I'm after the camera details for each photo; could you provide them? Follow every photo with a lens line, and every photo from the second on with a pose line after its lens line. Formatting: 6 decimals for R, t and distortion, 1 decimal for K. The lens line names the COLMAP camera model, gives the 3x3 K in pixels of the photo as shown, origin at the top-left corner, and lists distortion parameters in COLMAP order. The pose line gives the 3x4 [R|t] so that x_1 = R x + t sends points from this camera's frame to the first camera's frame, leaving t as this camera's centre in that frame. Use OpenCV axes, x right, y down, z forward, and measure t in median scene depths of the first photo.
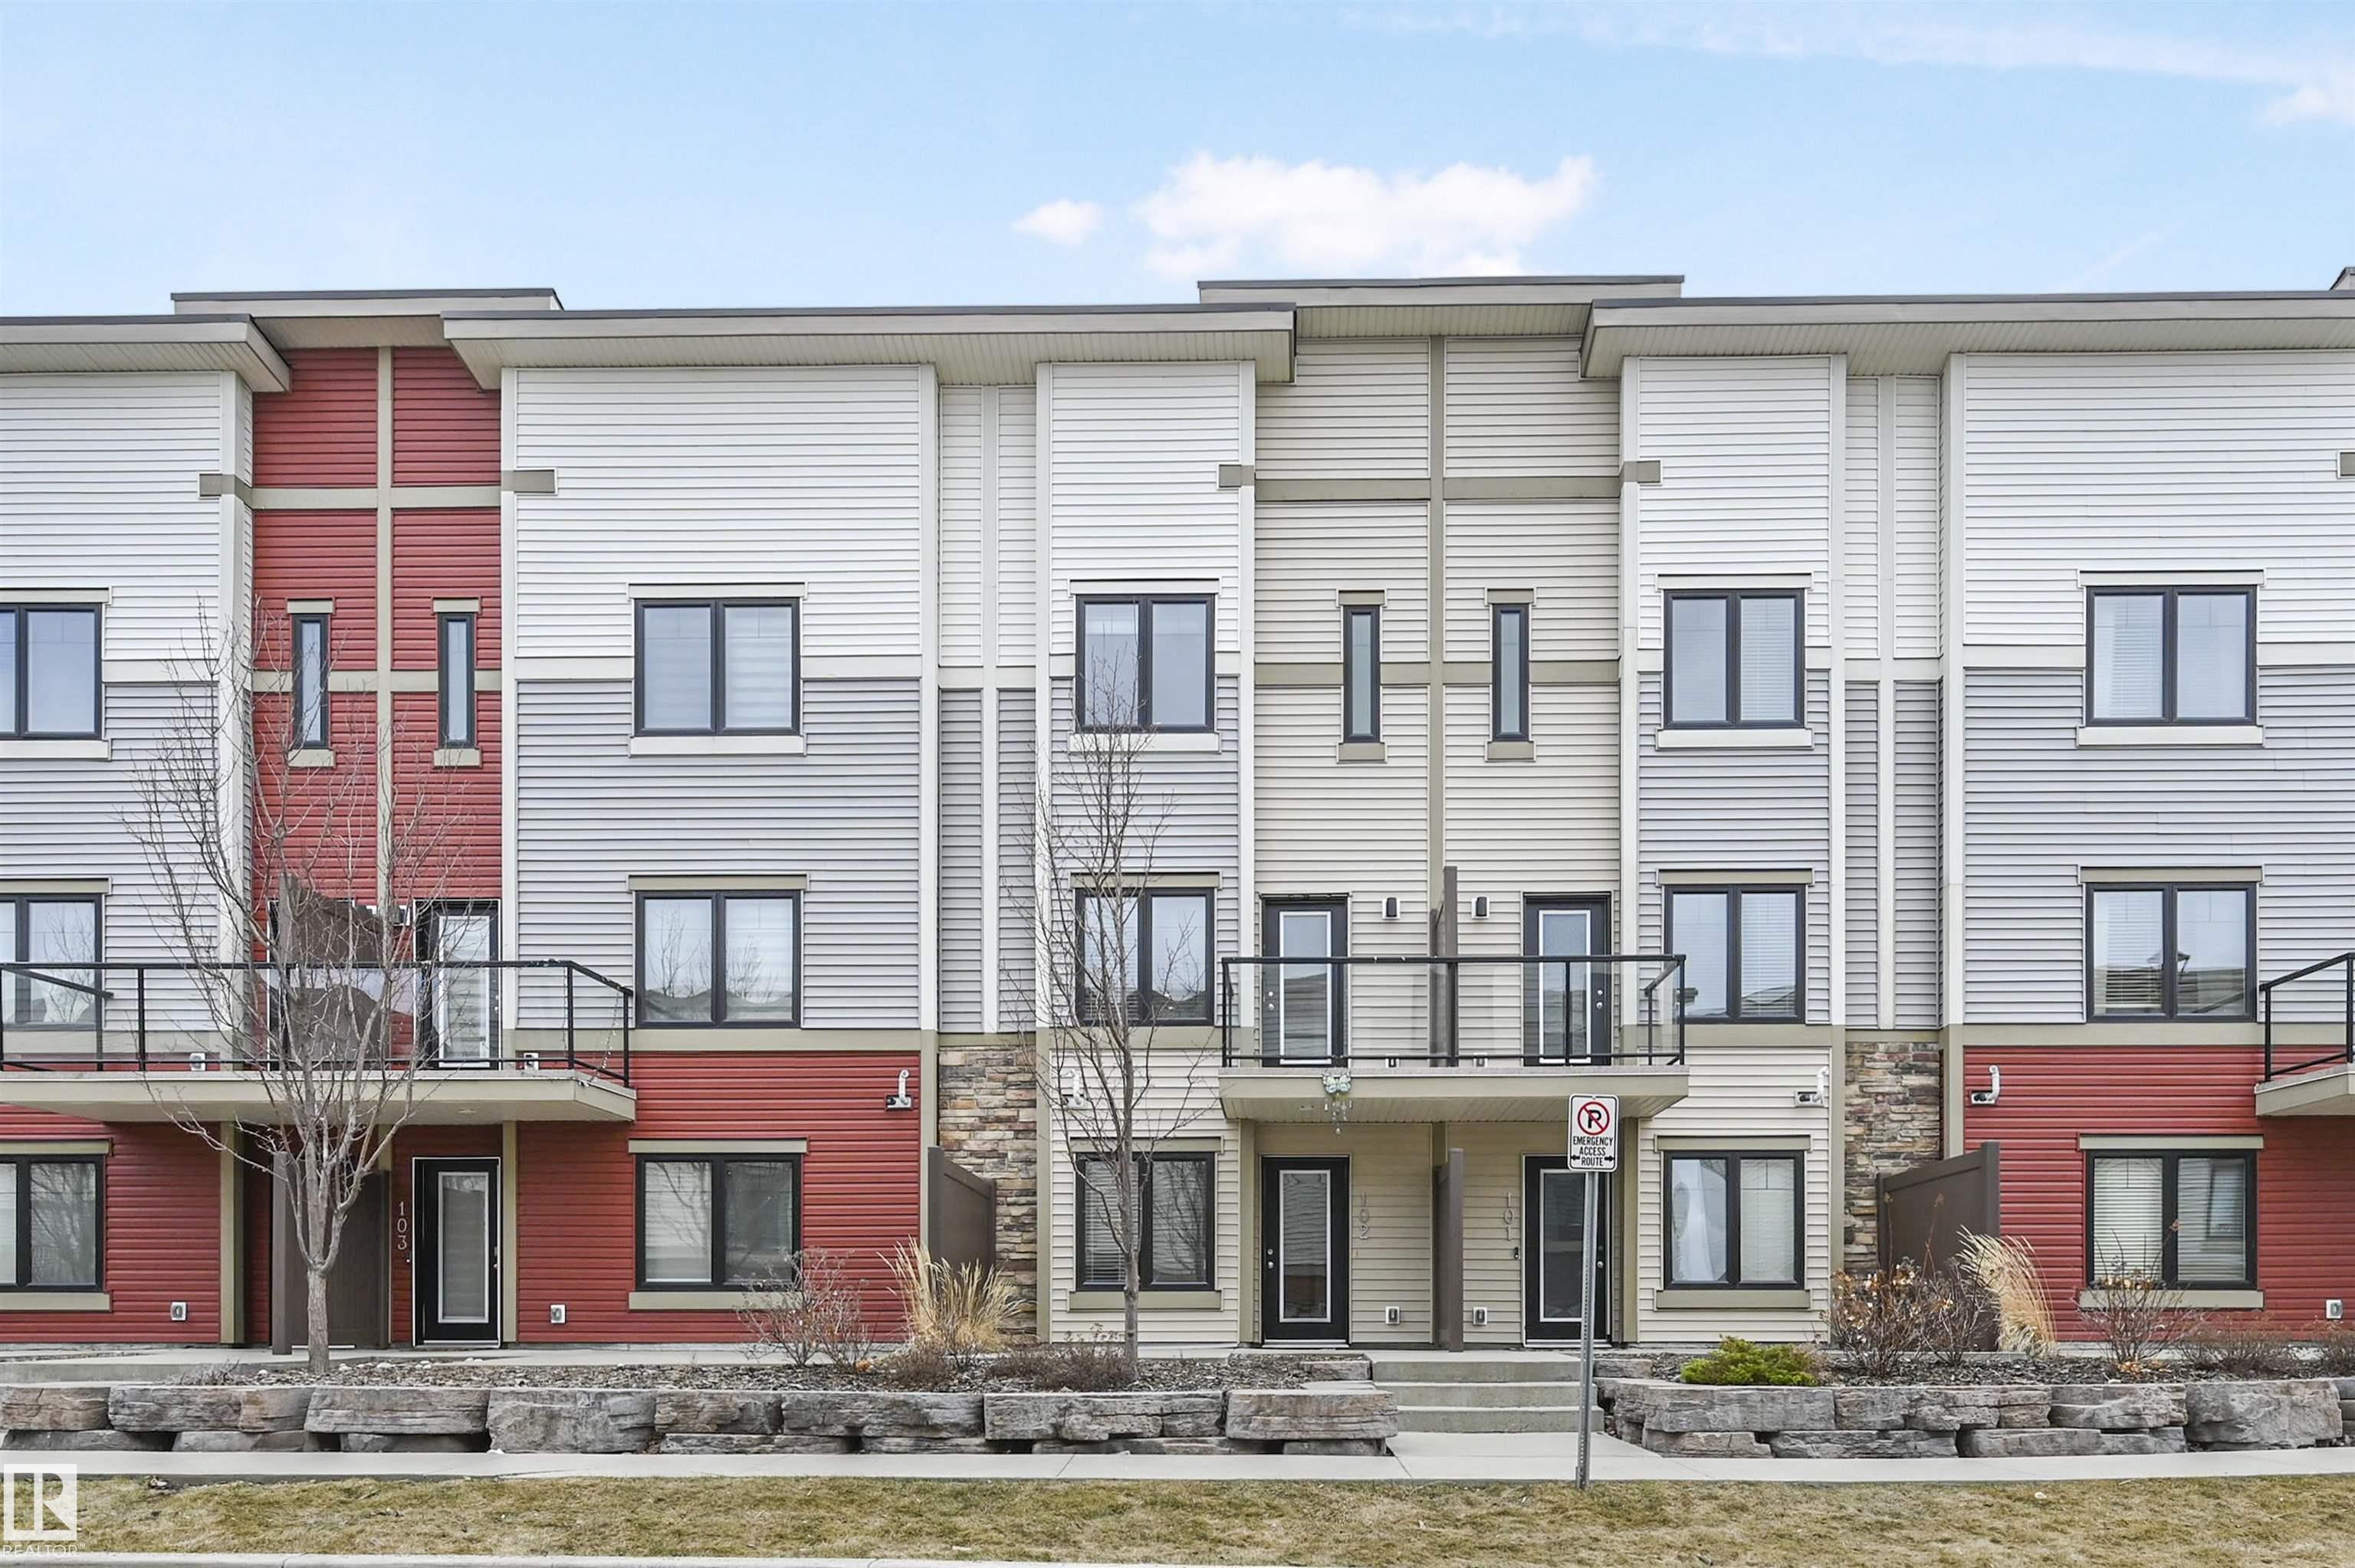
lens RADIAL K [[952.9, 0, 1177.9], [0, 952.9, 778.2], [0, 0, 1]] dist [0.000746, 0.000134]
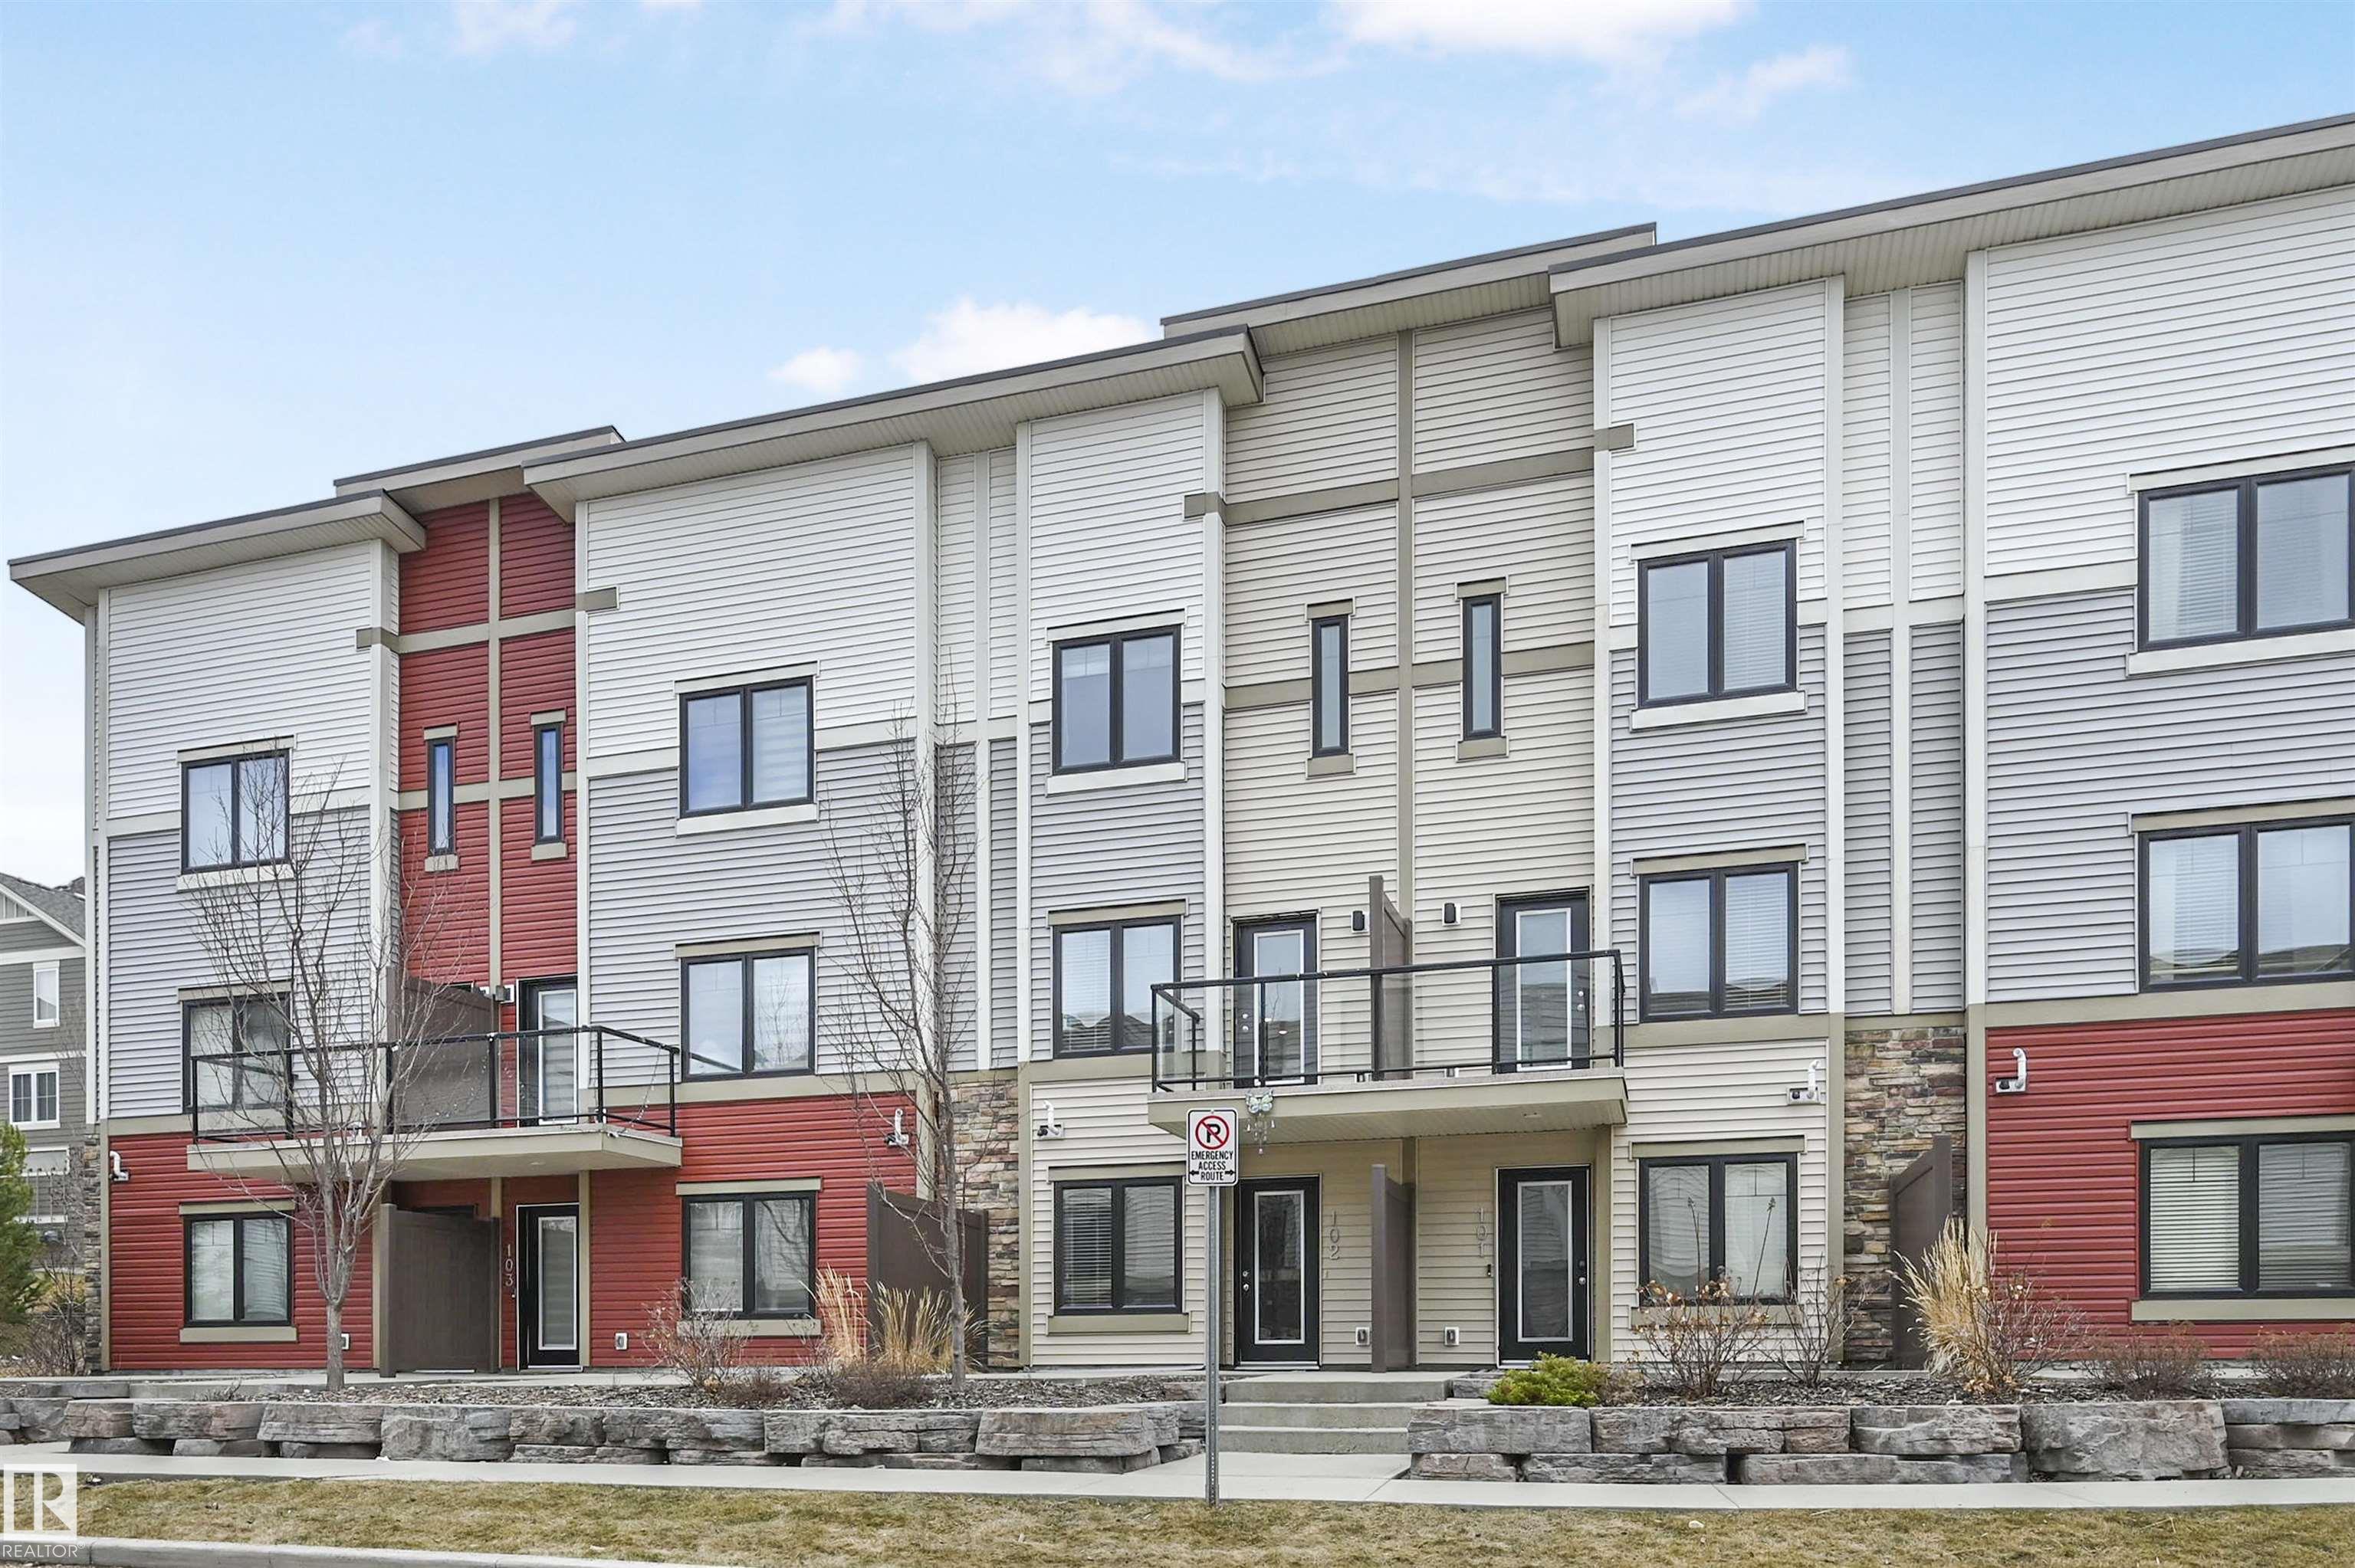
lens RADIAL K [[952.9, 0, 1175.3], [0, 952.9, 789.7], [0, 0, 1]] dist [0.000746, 0.000134]
pose [[0.981892, -0.100429, -0.160630, 0.211926], [0.098935, 0.994944, -0.017291, -0.001220], [0.161554, 0.001086, 0.986863, -0.004859]]
